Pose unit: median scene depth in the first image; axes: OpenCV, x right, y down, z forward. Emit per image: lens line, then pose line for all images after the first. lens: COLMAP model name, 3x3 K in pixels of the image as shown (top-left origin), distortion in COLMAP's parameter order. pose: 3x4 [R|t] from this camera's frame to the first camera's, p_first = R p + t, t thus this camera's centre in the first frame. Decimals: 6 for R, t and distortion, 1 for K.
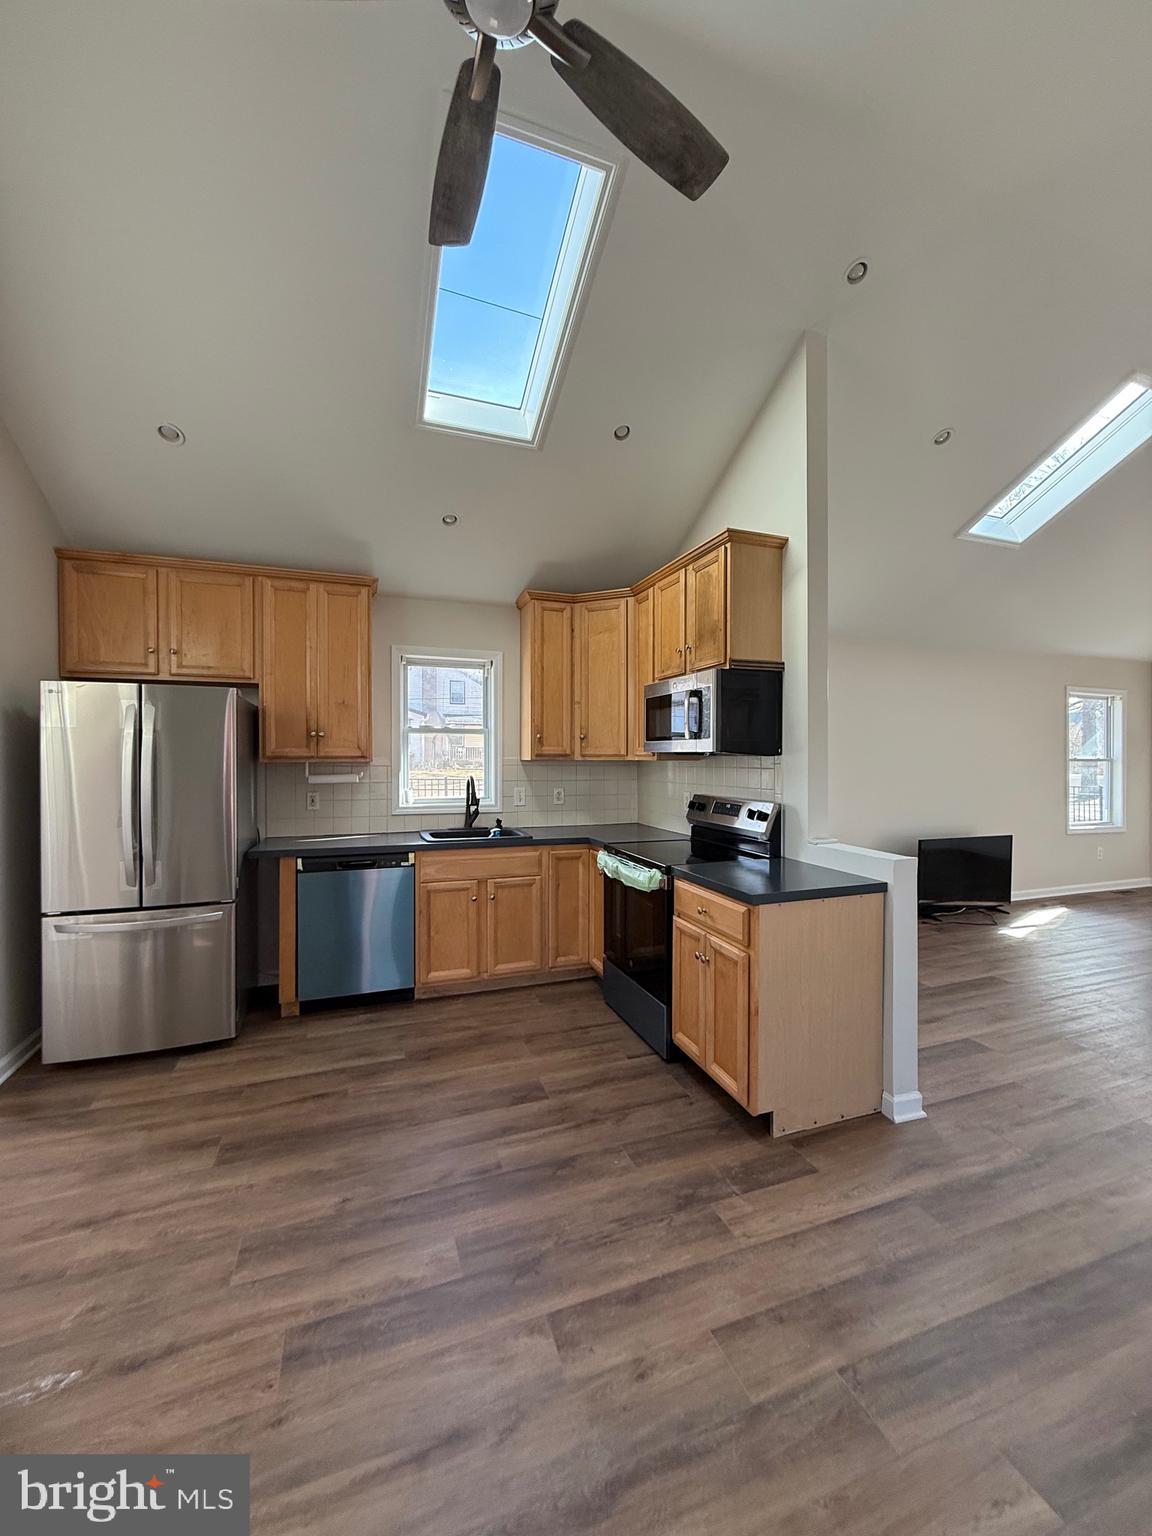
lens RADIAL K [[605.5, 0, 579.8], [0, 605.5, 762.9], [0, 0, 1]] dist [-0.000396, -0.000148]
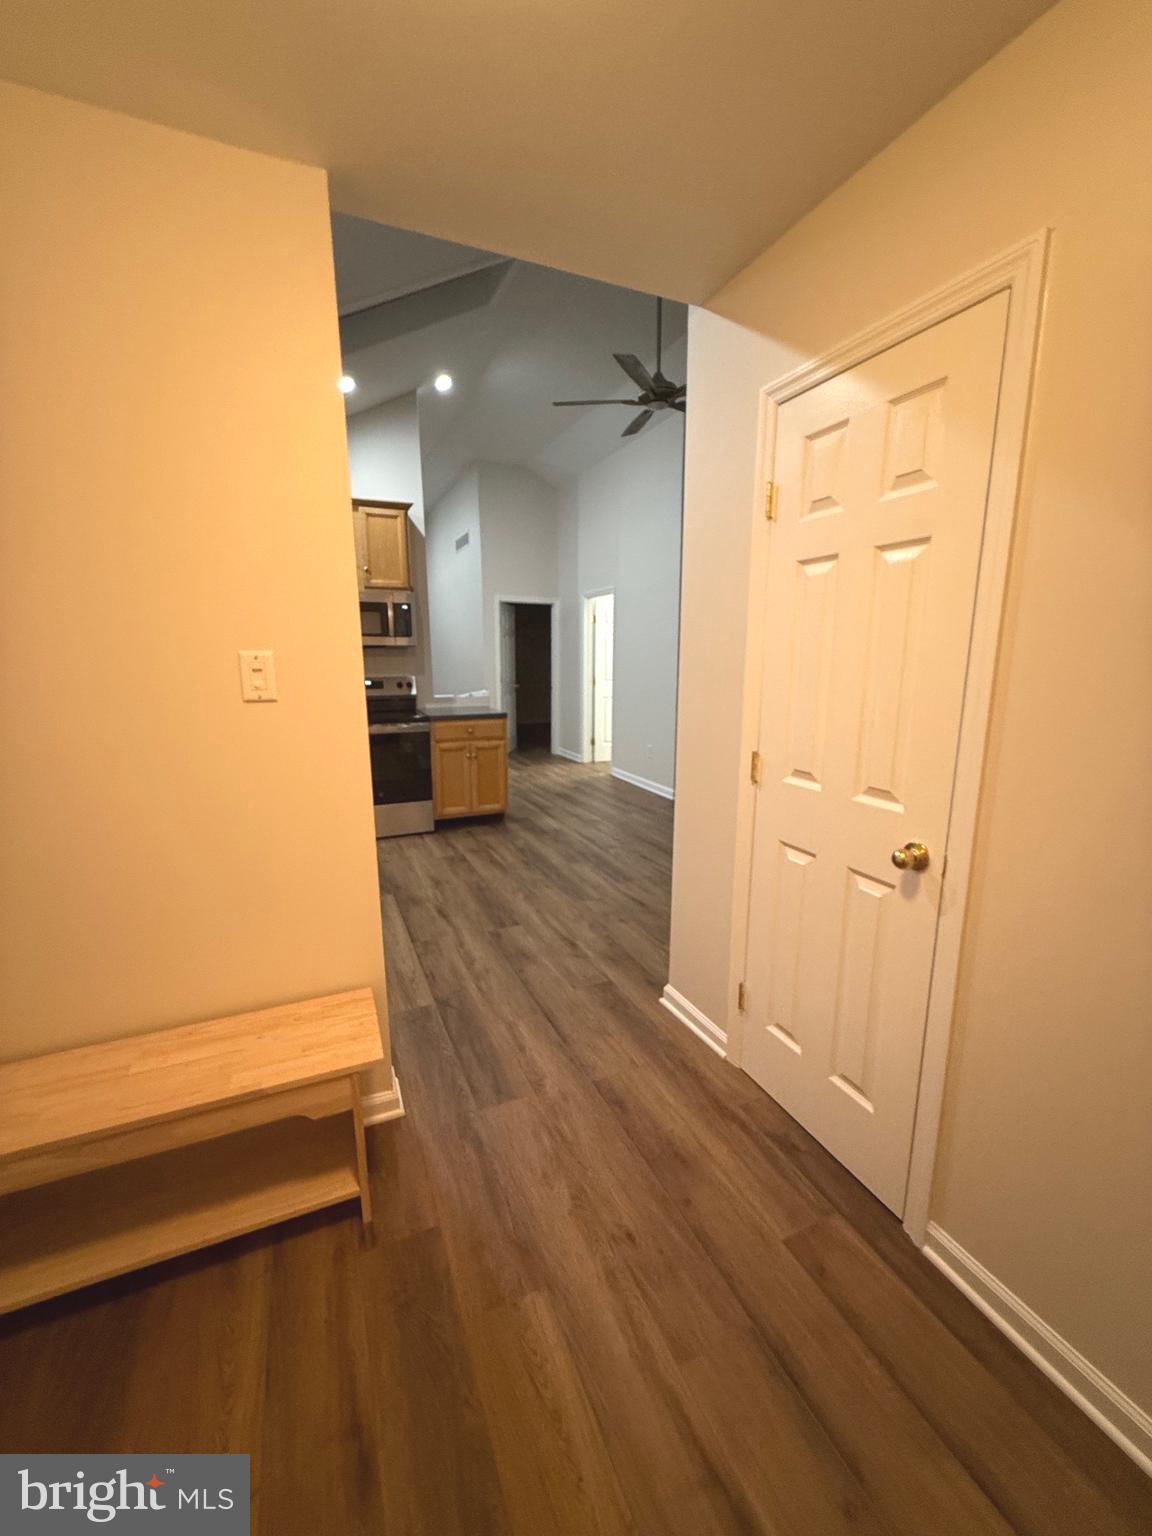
lens RADIAL K [[605.5, 0, 582.9], [0, 605.5, 759.2], [0, 0, 1]] dist [-0.000396, -0.000148]
pose [[-0.080359, -0.177070, 0.980912, -1.511414], [0.009885, 0.983905, 0.178420, -0.002729], [-0.996717, 0.024034, -0.077315, 0.712067]]
